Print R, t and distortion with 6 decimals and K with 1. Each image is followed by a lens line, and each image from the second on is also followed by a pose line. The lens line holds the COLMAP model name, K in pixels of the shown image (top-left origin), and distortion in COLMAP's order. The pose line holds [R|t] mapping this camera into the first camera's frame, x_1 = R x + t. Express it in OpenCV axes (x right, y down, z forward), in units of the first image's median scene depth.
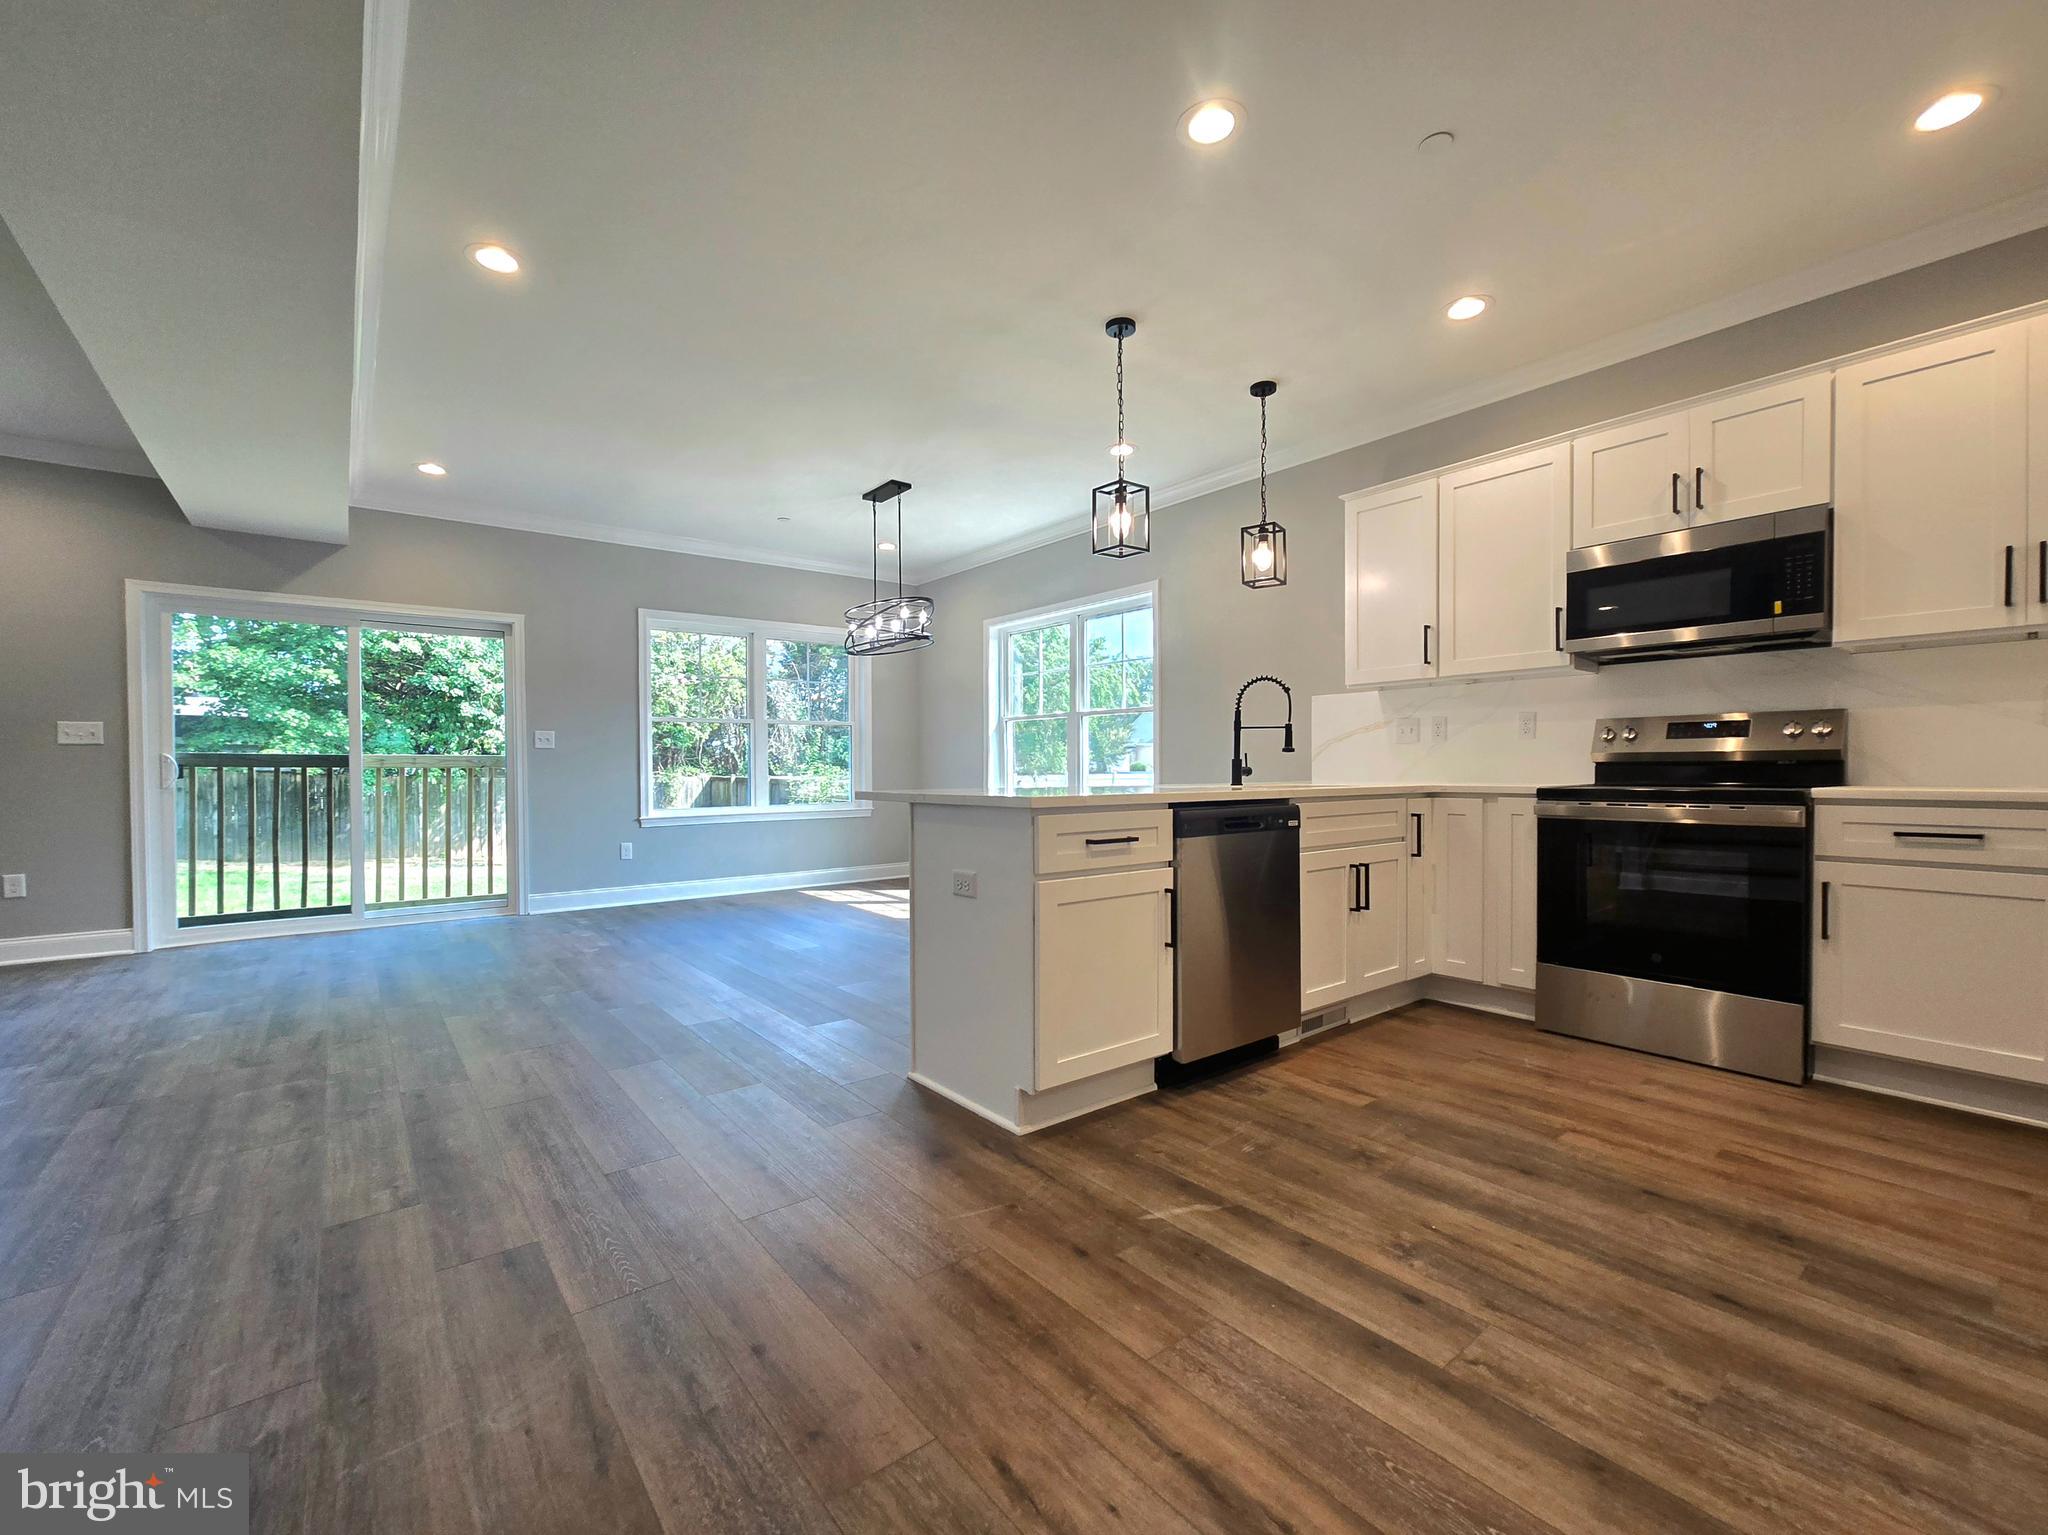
lens RADIAL K [[865.7, 0, 1033.0], [0, 865.7, 781.4], [0, 0, 1]] dist [-0.003086, 0.003162]
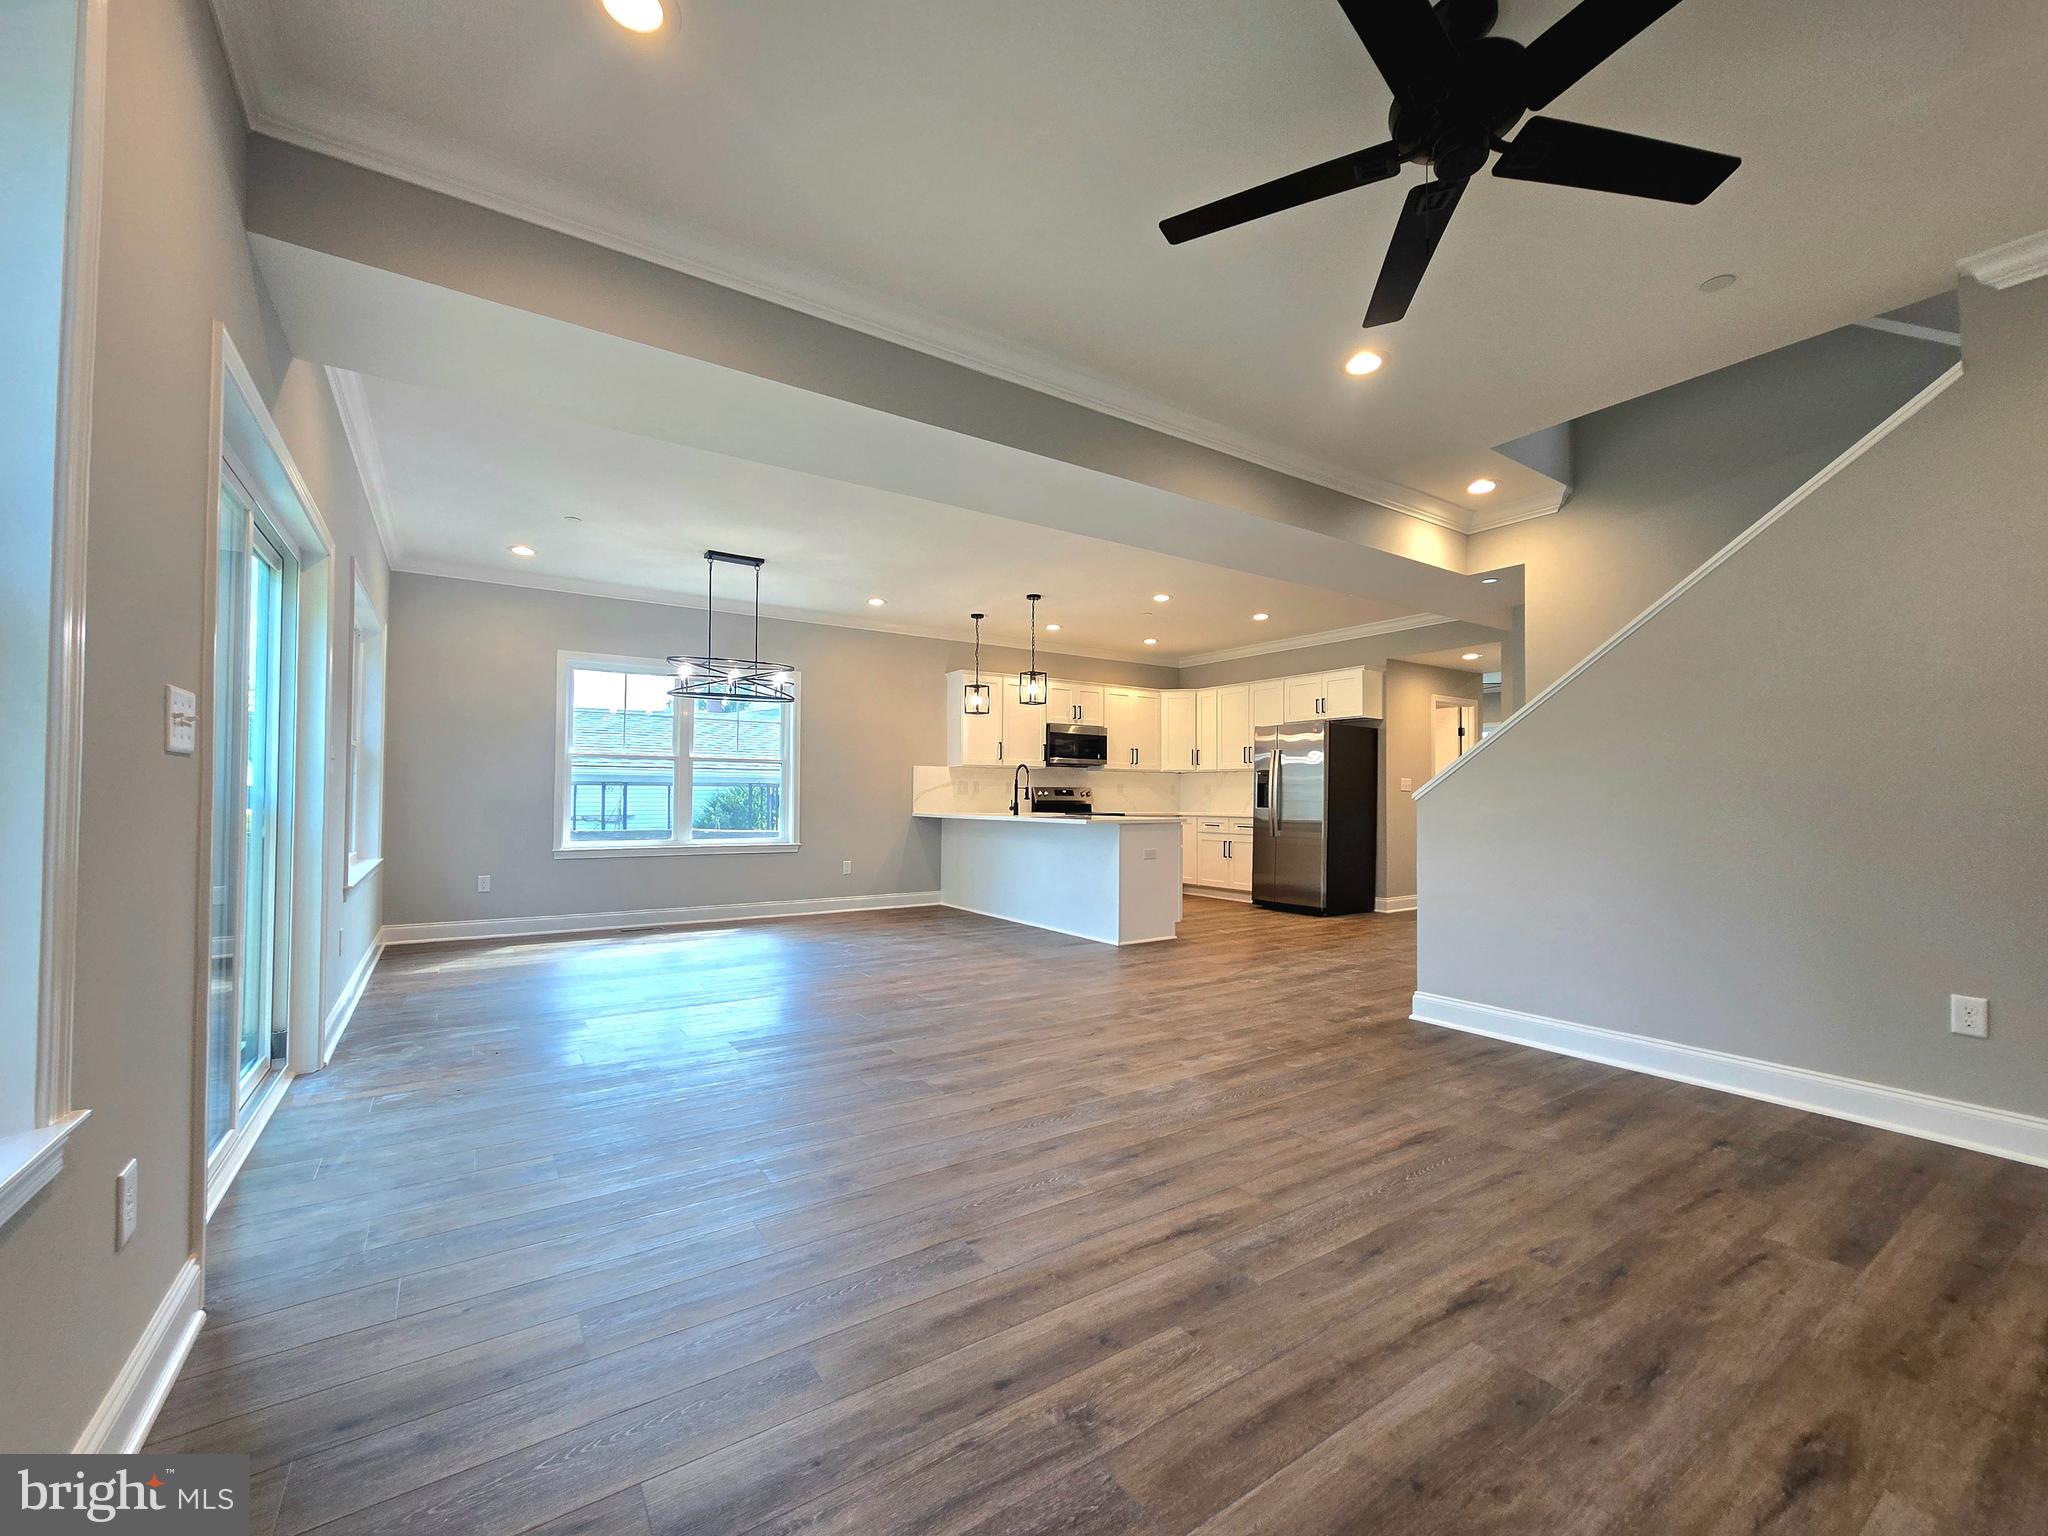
lens RADIAL K [[836.4, 0, 1033.2], [0, 836.4, 781.8], [0, 0, 1]] dist [-0.006625, 0.004677]
pose [[0.075864, 0.027243, 0.996746, -2.520032], [0.009572, 0.999561, -0.028049, -0.026371], [-0.997072, 0.011669, 0.075570, 1.139213]]
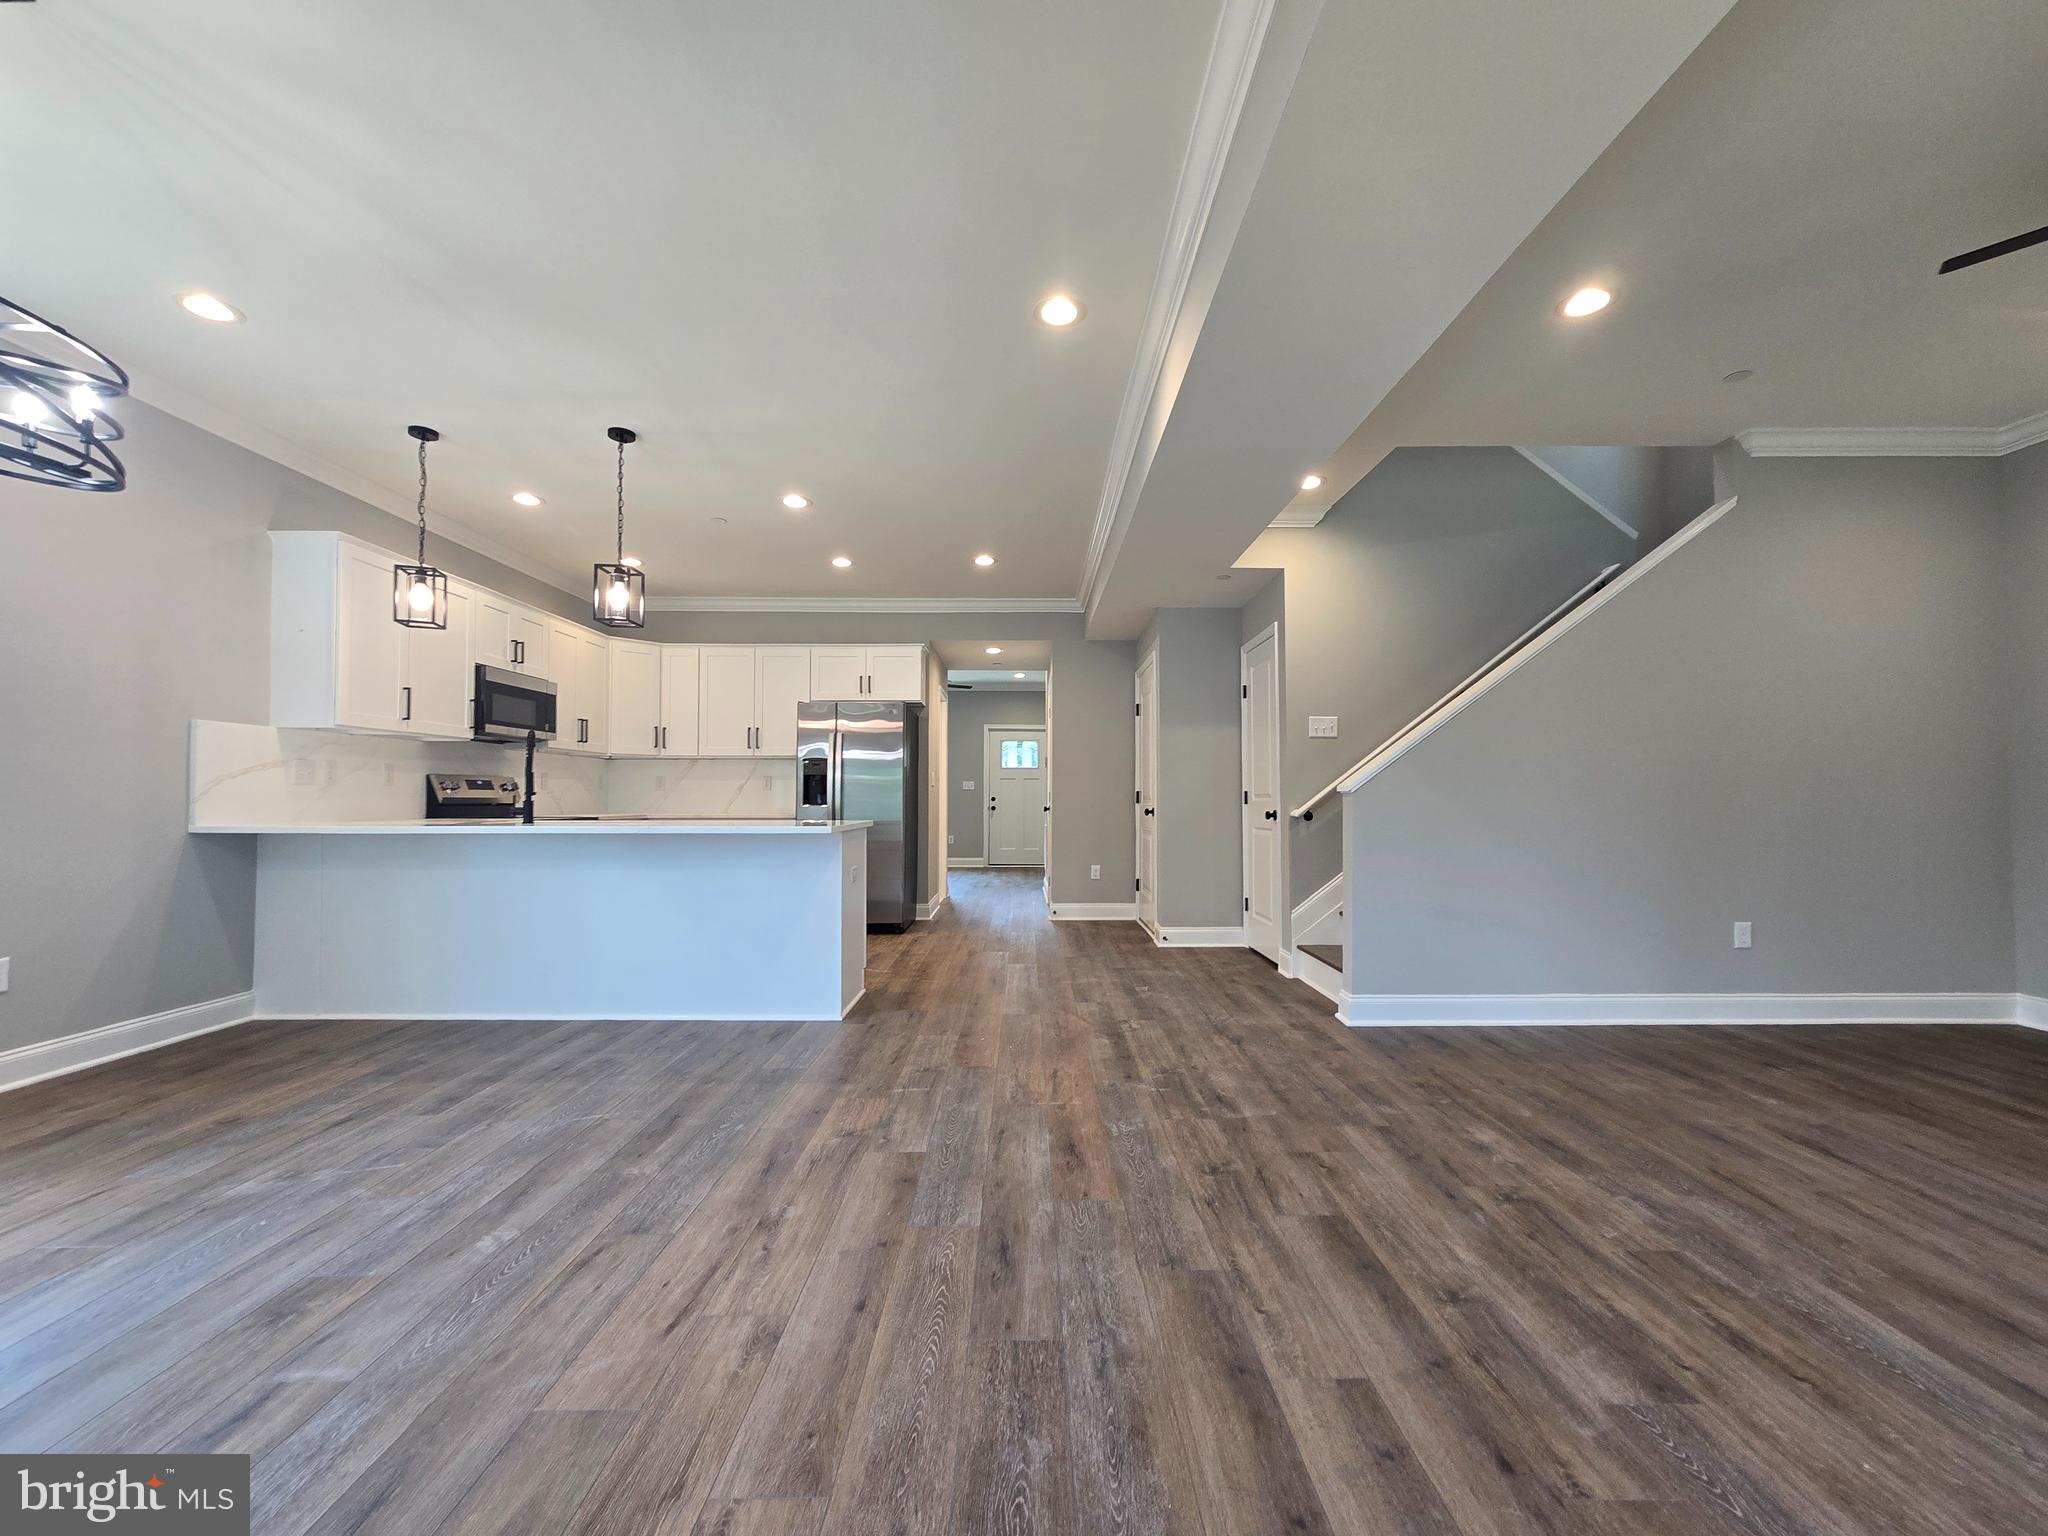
lens RADIAL K [[836.4, 0, 1033.2], [0, 836.4, 781.8], [0, 0, 1]] dist [-0.006625, 0.004677]
pose [[-0.784974, 0.020061, 0.619204, -1.369957], [0.014516, 0.999797, -0.013990, -0.035442], [-0.619359, -0.001993, -0.785106, 2.053817]]
